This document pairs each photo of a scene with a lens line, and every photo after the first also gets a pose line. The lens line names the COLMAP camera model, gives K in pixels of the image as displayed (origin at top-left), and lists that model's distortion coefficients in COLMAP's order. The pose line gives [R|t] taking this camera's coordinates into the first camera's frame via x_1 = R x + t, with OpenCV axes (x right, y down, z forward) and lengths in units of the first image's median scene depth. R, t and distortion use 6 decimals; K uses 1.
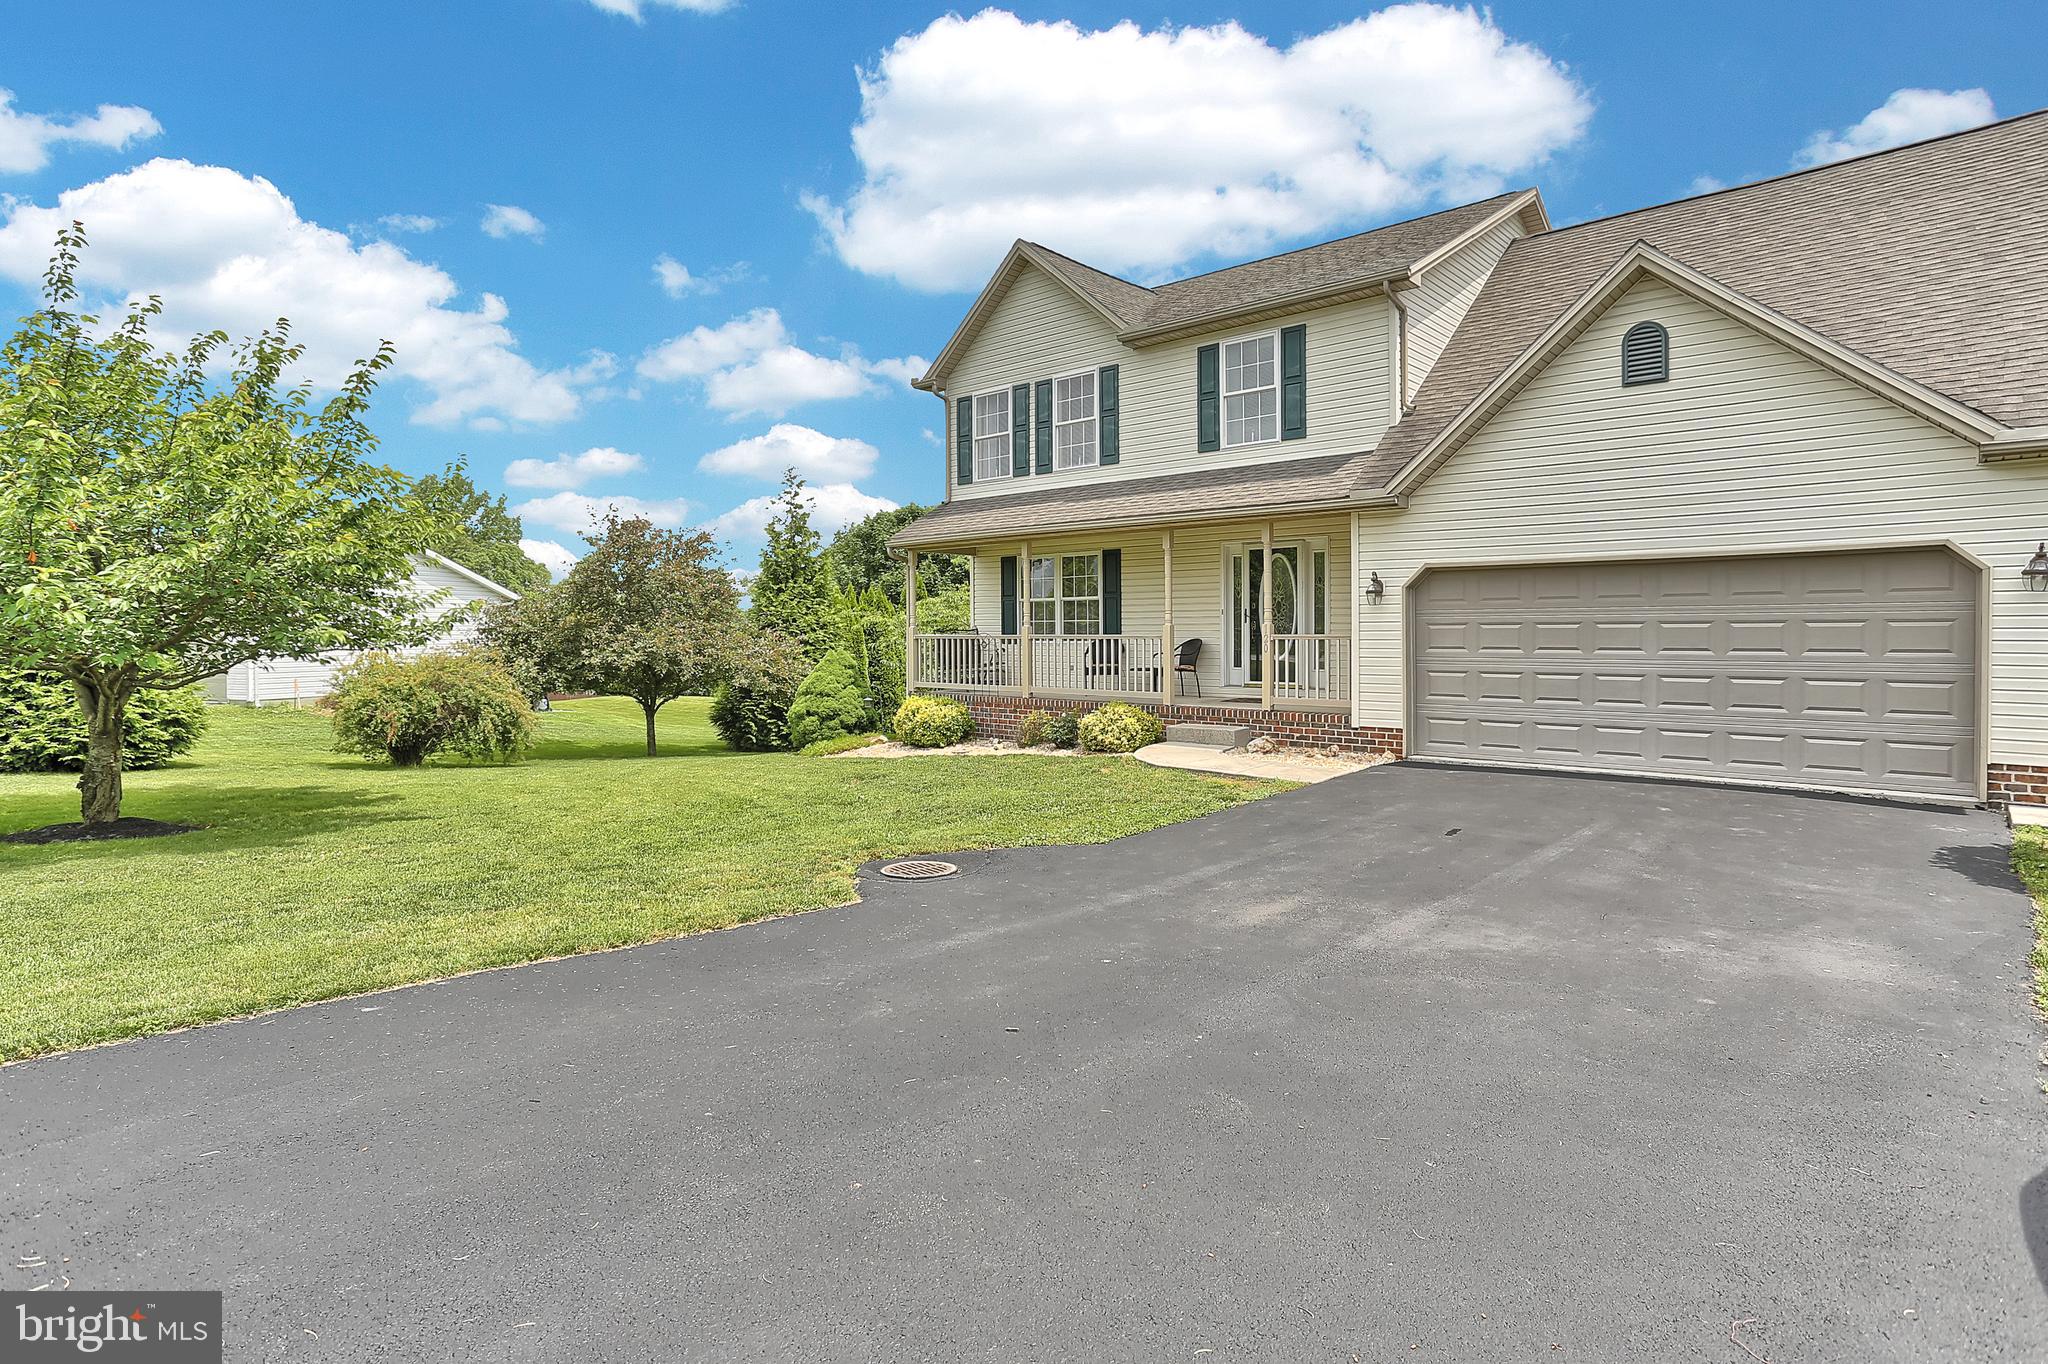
lens RADIAL K [[1033.9, 0, 1045.8], [0, 1033.9, 654.8], [0, 0, 1]] dist [-0.065058, 0.035234]
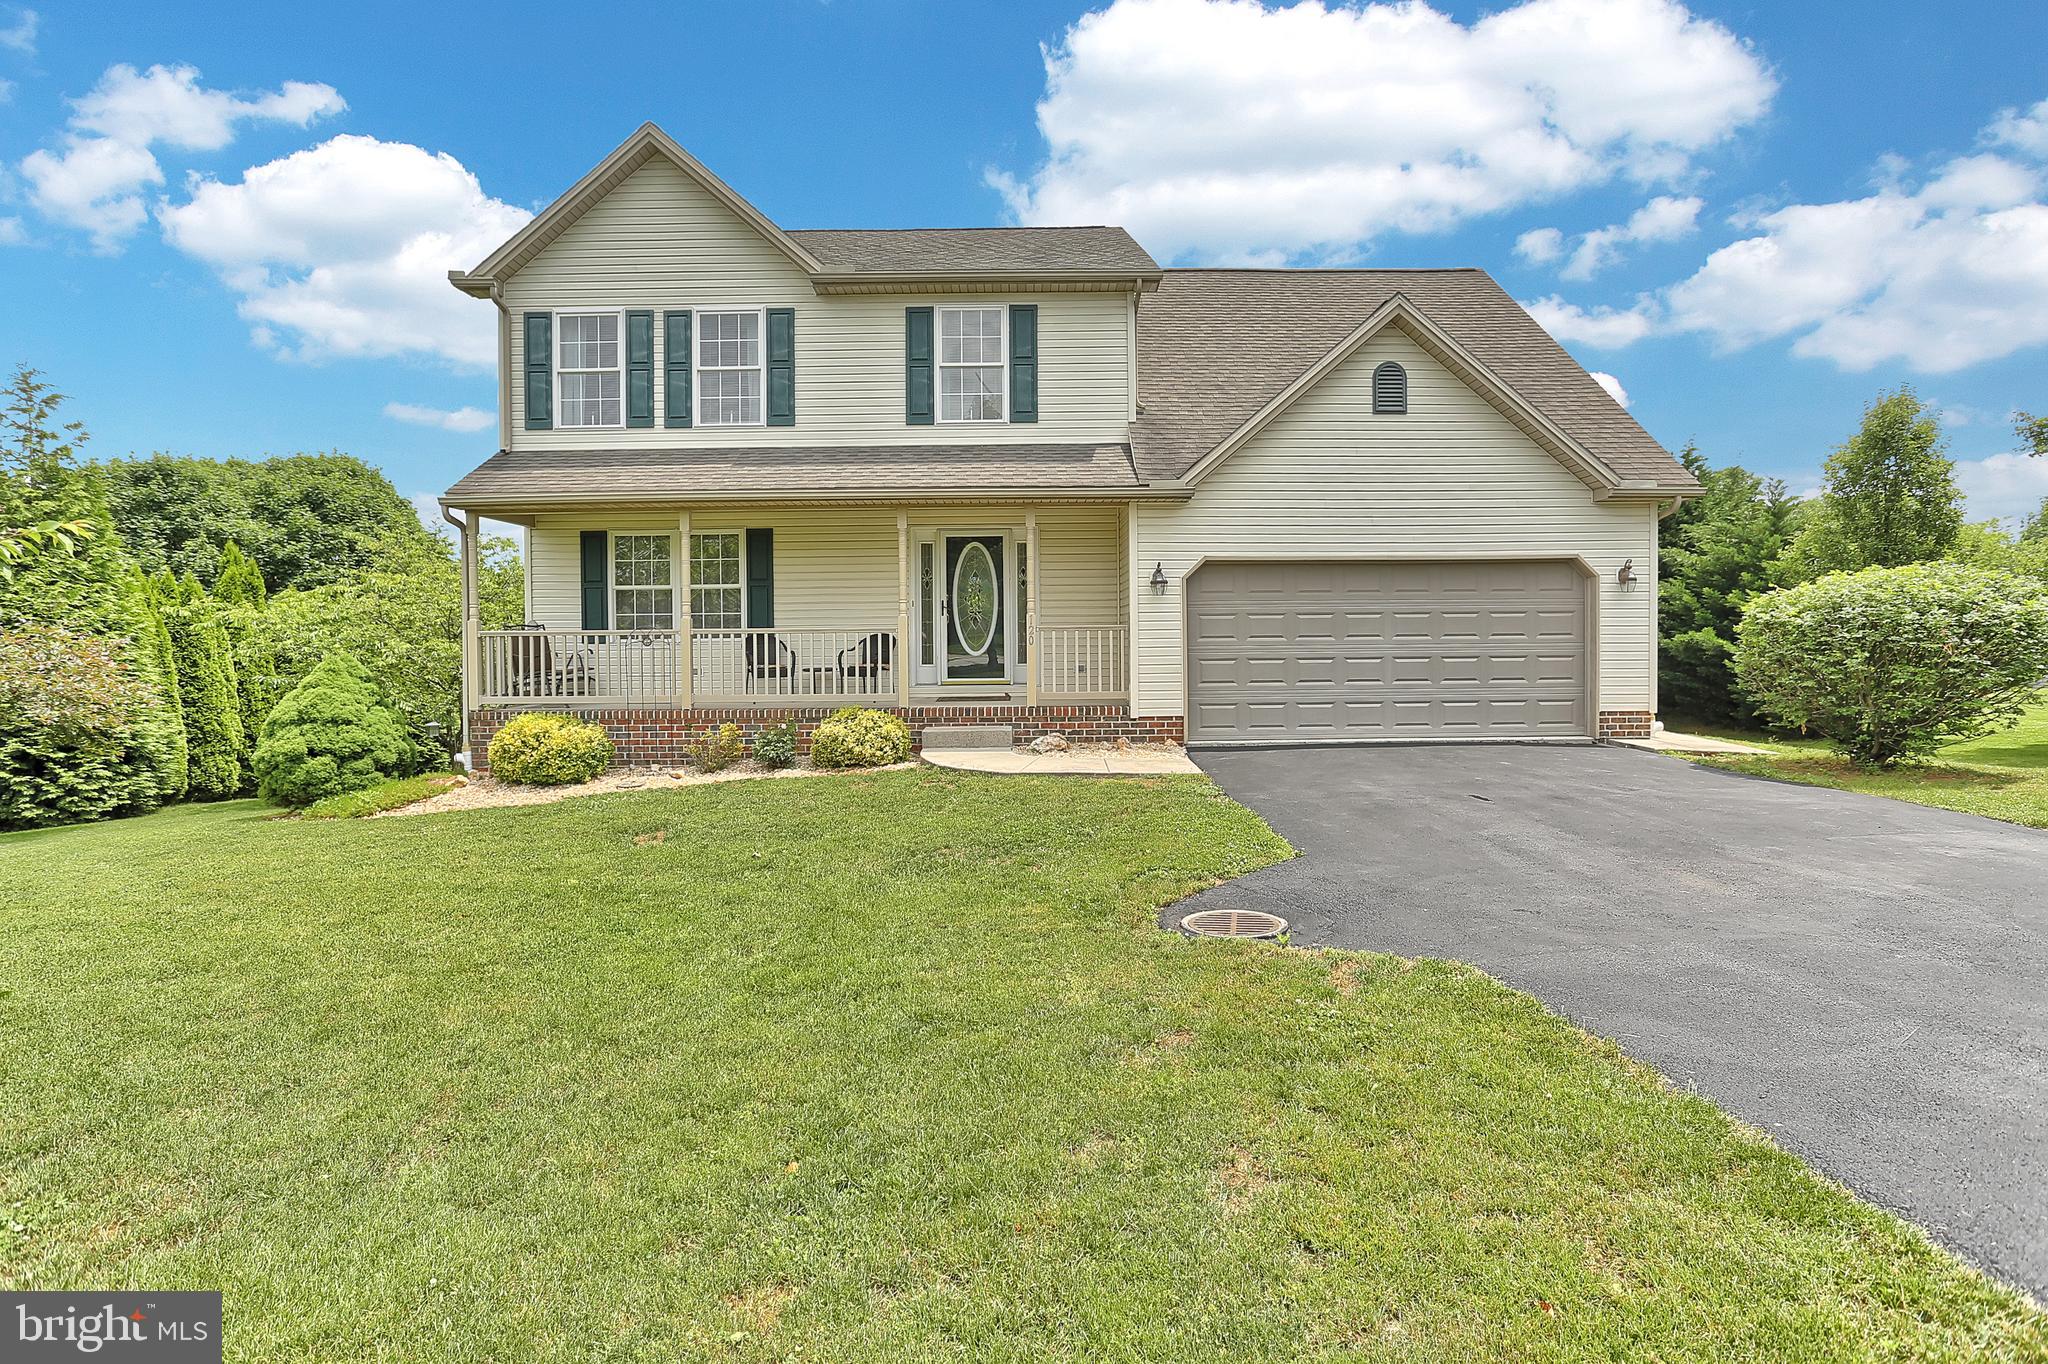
lens RADIAL K [[1033.9, 0, 1045.8], [0, 1033.9, 654.8], [0, 0, 1]] dist [-0.065058, 0.035234]
pose [[0.747520, -0.015532, 0.664058, -0.344124], [0.021277, 0.999773, -0.000567, 0.006333], [-0.663898, 0.014553, 0.747681, 0.244810]]
